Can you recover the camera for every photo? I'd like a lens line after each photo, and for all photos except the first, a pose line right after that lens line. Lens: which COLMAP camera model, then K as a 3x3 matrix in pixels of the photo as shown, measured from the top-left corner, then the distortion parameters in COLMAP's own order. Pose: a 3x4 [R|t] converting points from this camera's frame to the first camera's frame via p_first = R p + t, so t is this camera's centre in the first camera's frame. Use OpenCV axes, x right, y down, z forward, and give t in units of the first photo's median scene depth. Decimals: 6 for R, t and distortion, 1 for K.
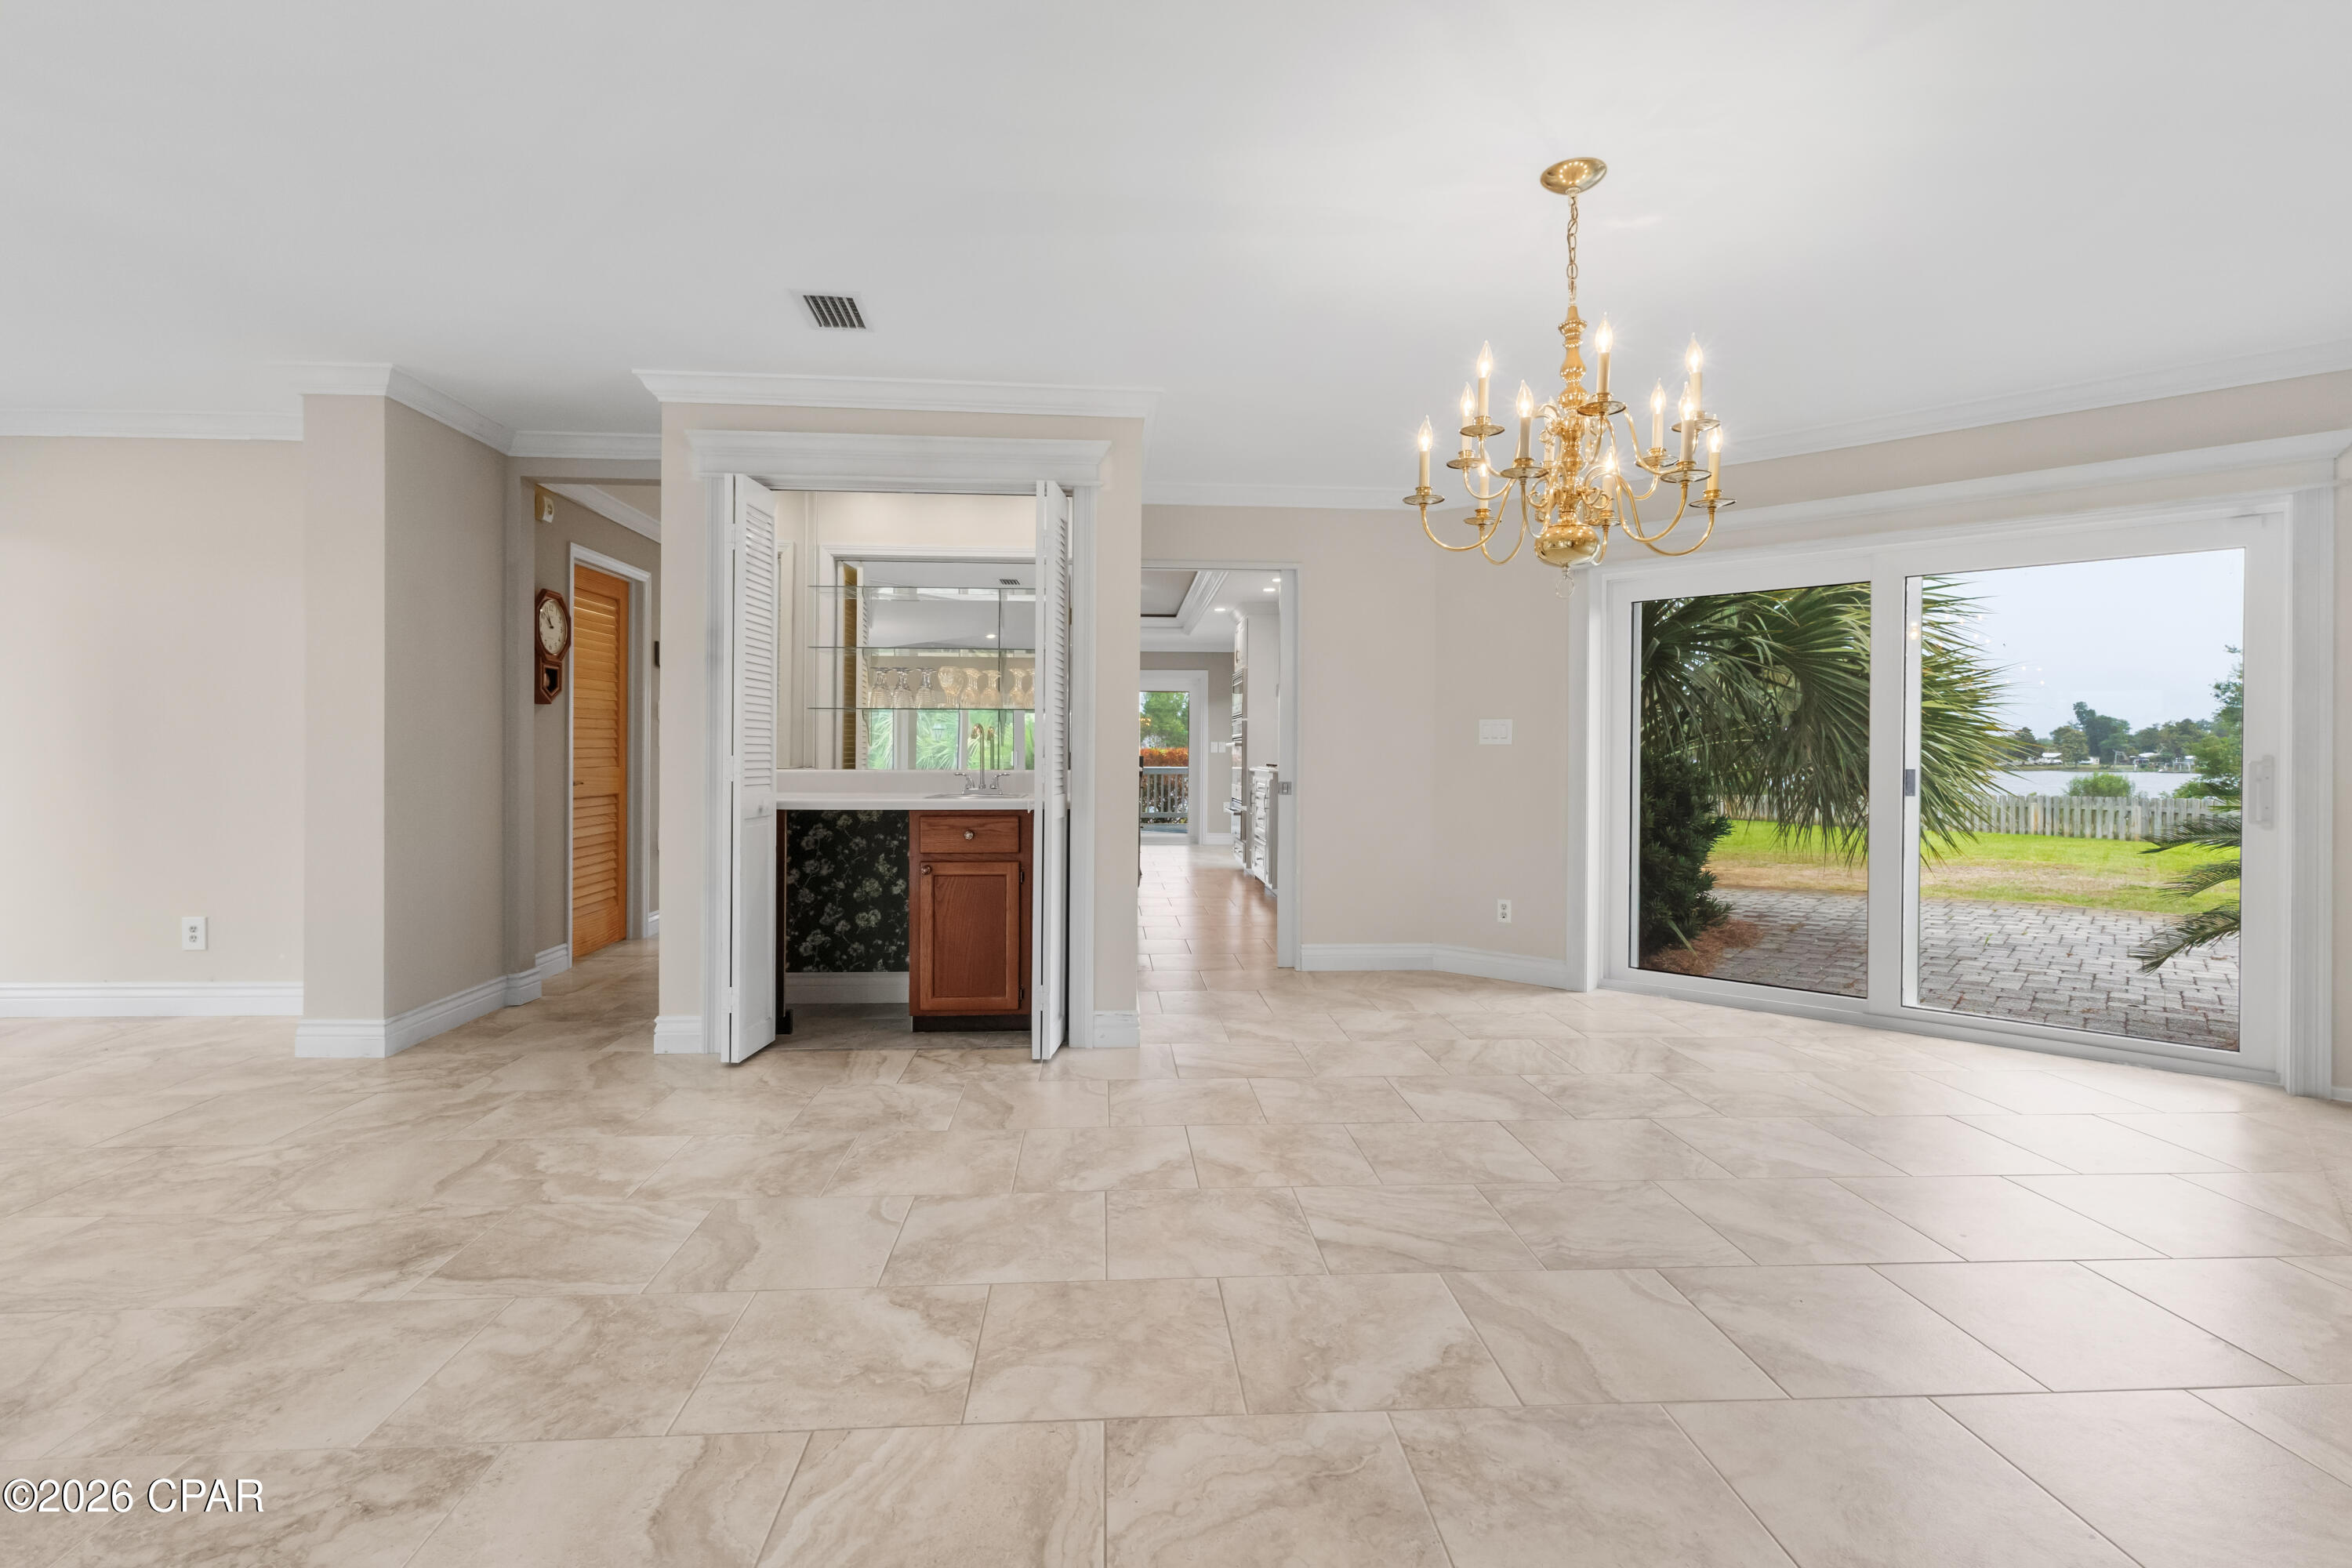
lens RADIAL K [[1090.5, 0, 1180.5], [0, 1090.5, 764.5], [0, 0, 1]] dist [0.014932, 0.000178]
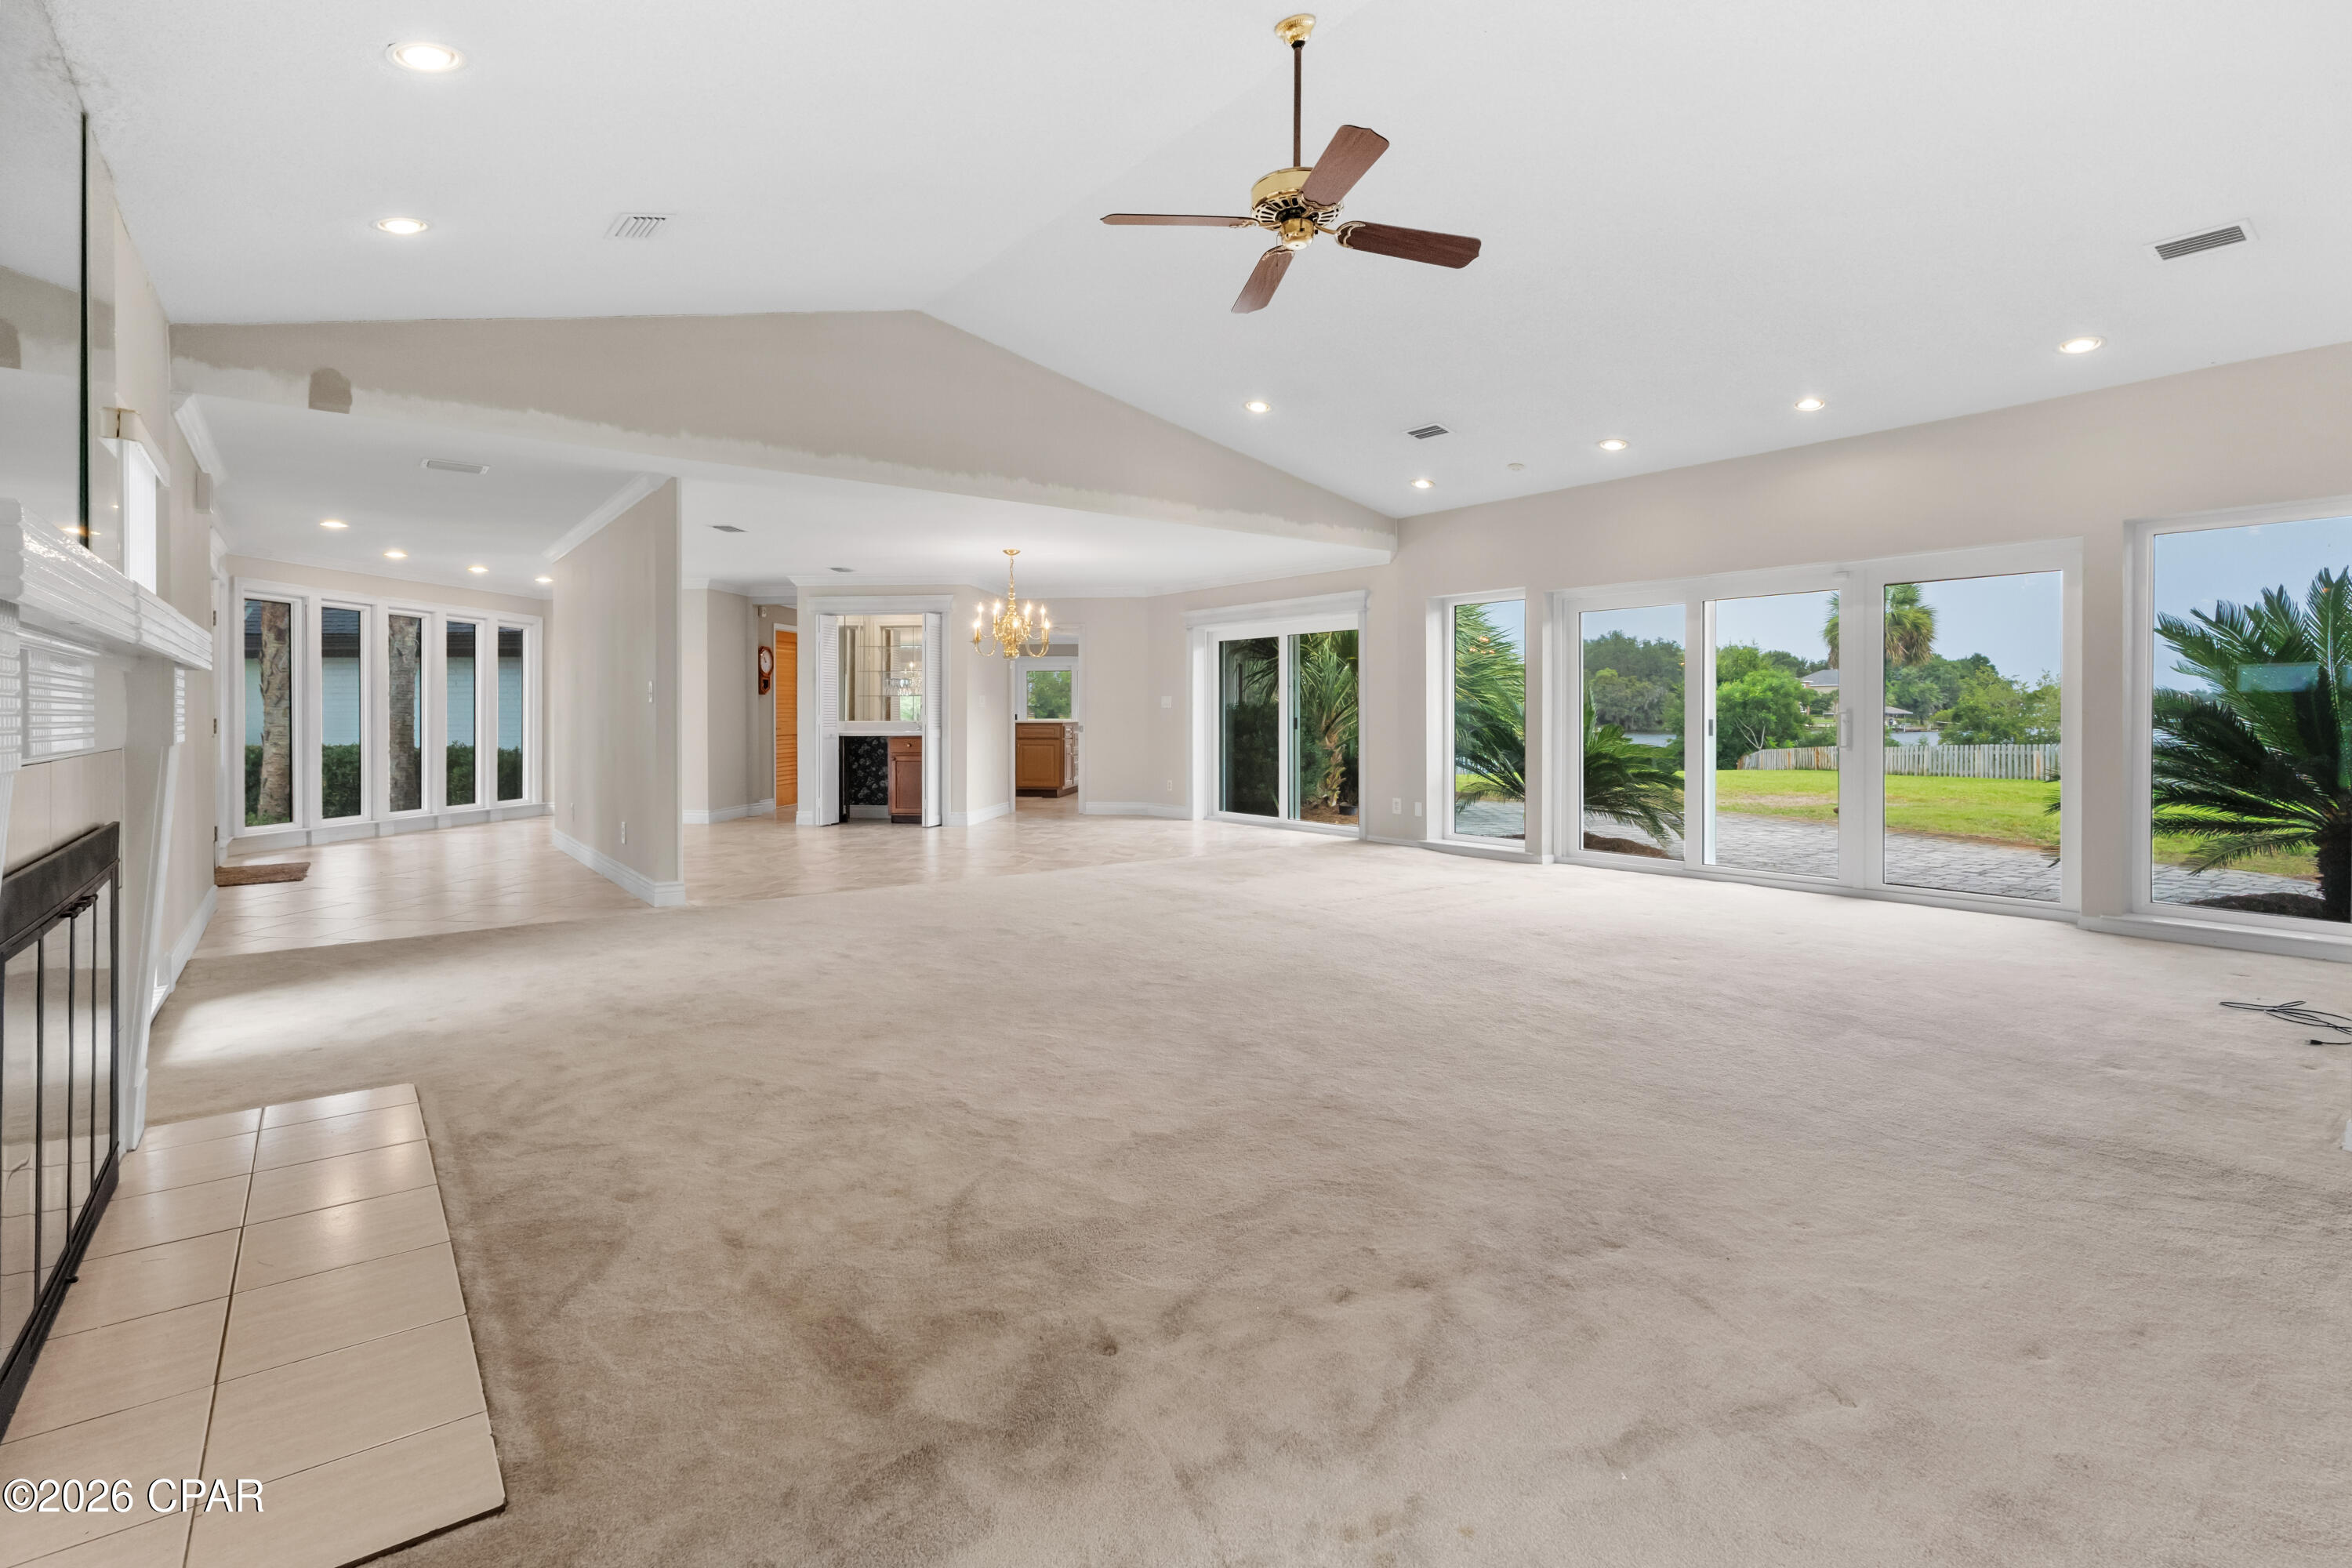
lens RADIAL K [[1100.7, 0, 1174.8], [0, 1100.7, 735.5], [0, 0, 1]] dist [0.004560, 0.000562]
pose [[0.980531, -0.003797, -0.196326, 0.835387], [0.006371, 0.999902, 0.012479, 0.010878], [0.196259, -0.013487, 0.980459, -1.277139]]
